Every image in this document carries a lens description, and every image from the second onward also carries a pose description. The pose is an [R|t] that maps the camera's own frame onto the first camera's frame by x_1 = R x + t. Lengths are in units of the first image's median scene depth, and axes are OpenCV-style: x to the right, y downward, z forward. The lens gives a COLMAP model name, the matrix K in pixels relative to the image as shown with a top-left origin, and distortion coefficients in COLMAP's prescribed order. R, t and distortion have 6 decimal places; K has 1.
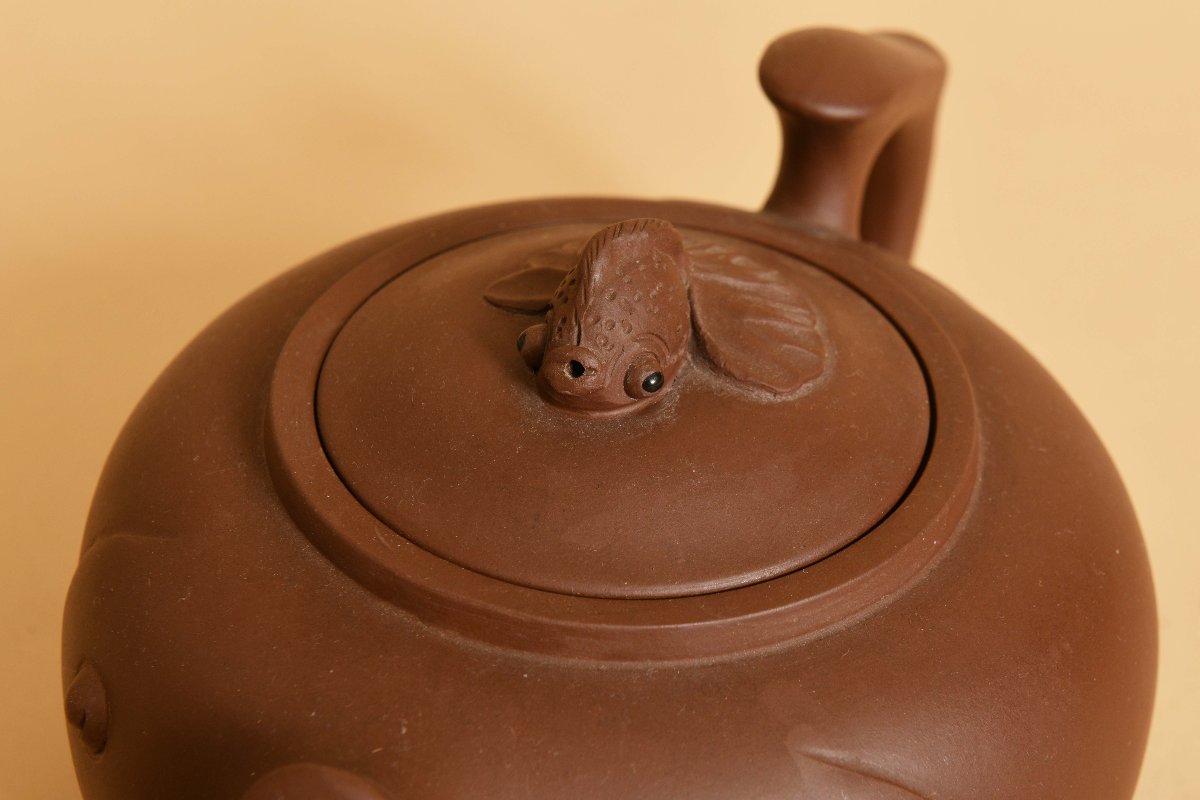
lens RADIAL K [[2341.2, 0, 600.0], [0, 2341.2, 400.0], [0, 0, 1]] dist [0.048221, 0.107883]
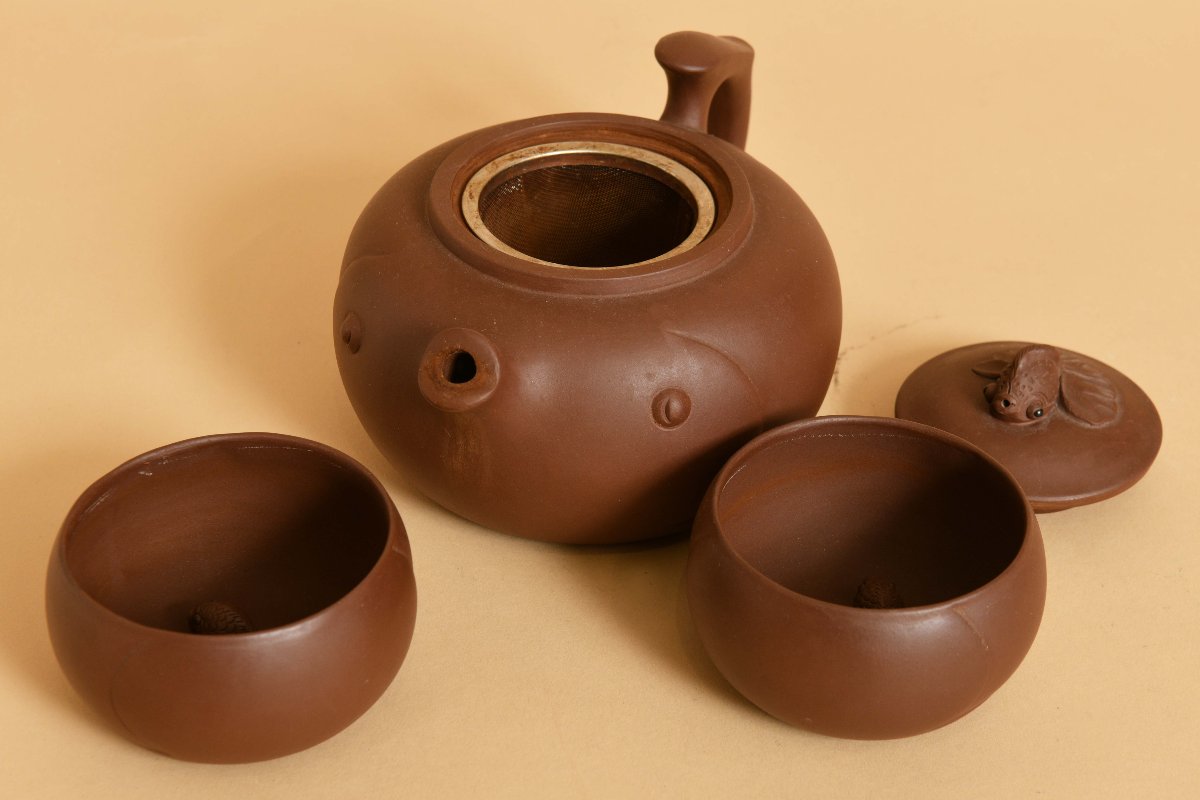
lens RADIAL K [[2341.2, 0, 600.0], [0, 2341.2, 400.0], [0, 0, 1]] dist [0.048221, 0.107883]
pose [[0.999863, -0.011922, -0.011517, 0.044247], [0.011396, 0.998934, -0.044734, 0.305949], [0.012039, 0.044597, 0.998933, -1.248979]]
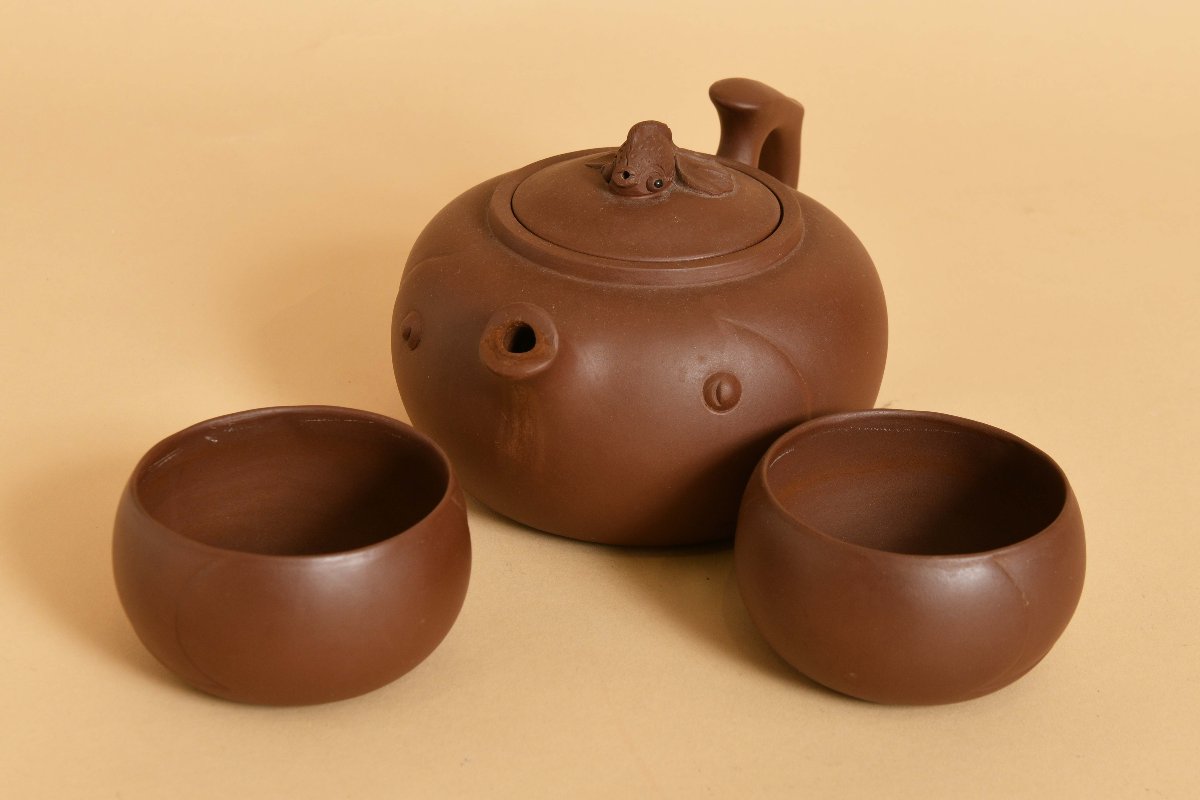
lens RADIAL K [[2686.6, 0, 600.0], [0, 2686.6, 400.0], [0, 0, 1]] dist [0.021711, 0.025515]
pose [[0.999854, 0.010673, -0.013310, 0.002072], [-0.013308, 0.976088, -0.216969, 0.791285], [0.010676, 0.217115, 0.976088, -1.592494]]
